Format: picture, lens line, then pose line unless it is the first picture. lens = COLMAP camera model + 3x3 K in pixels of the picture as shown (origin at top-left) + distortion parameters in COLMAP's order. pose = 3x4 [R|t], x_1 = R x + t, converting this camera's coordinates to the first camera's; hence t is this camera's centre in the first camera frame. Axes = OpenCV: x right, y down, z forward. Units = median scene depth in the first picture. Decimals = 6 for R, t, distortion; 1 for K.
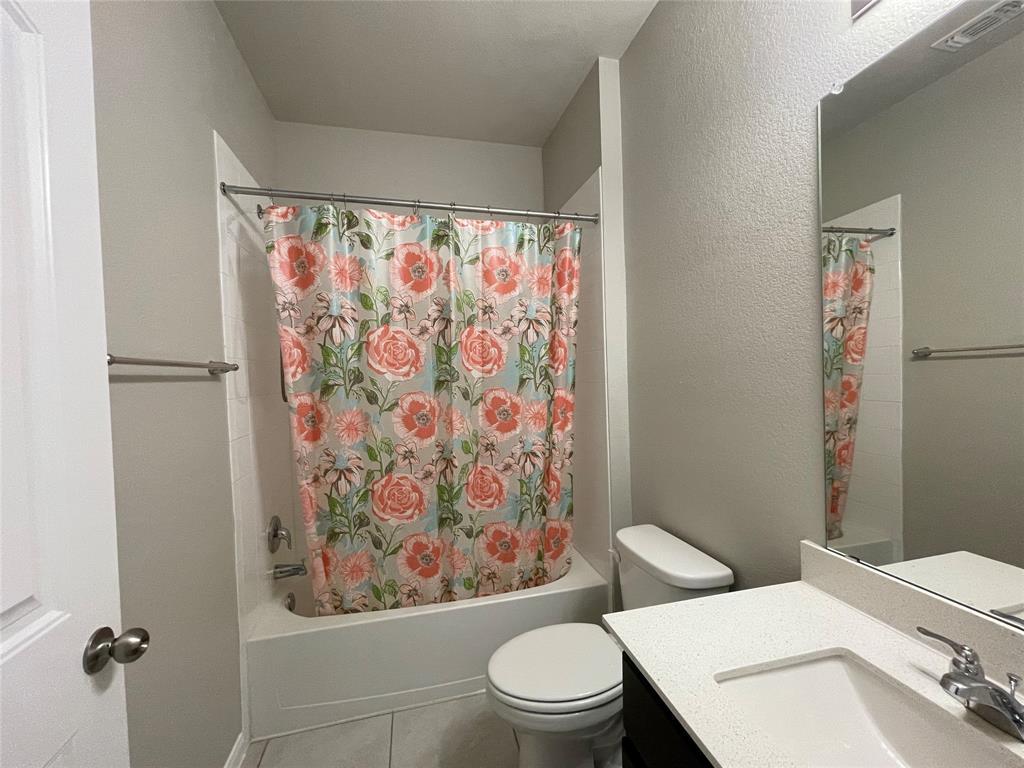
lens RADIAL K [[411.2, 0, 512.0], [0, 411.2, 384.0], [0, 0, 1]] dist [0.001540, -0.000280]
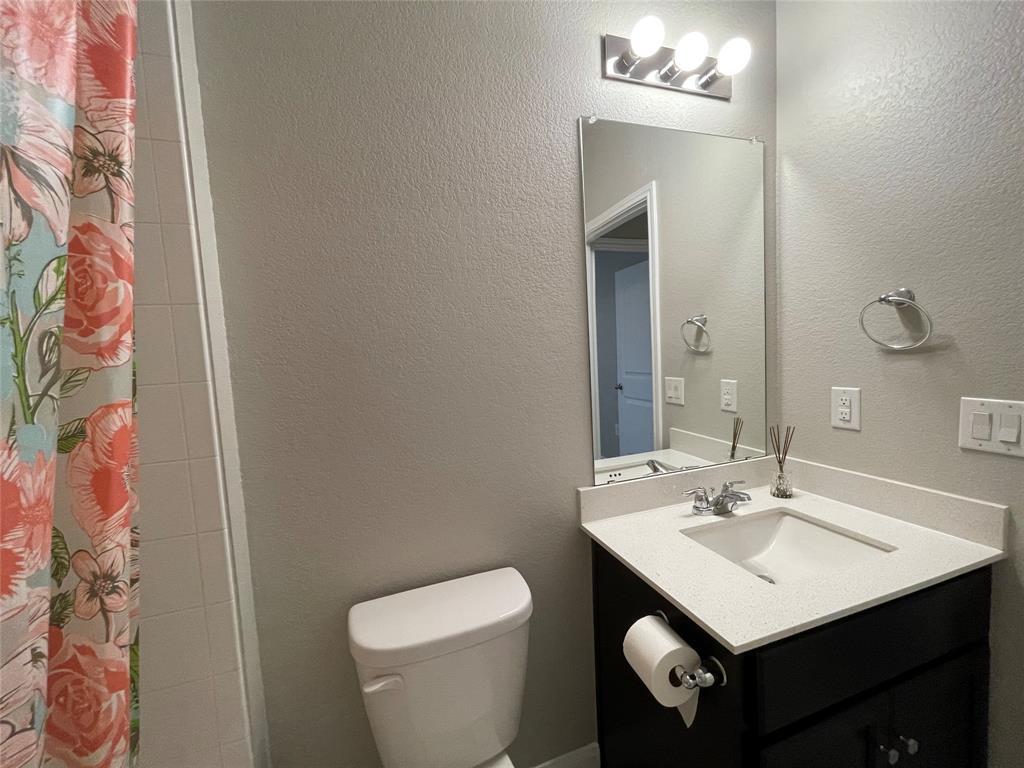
lens RADIAL K [[411.2, 0, 512.0], [0, 411.2, 384.0], [0, 0, 1]] dist [0.001540, -0.000280]
pose [[-0.081596, -0.041514, 0.995801, -0.338635], [0.084881, 0.995213, 0.048445, 0.007500], [-0.993045, 0.088477, -0.077681, 1.003714]]
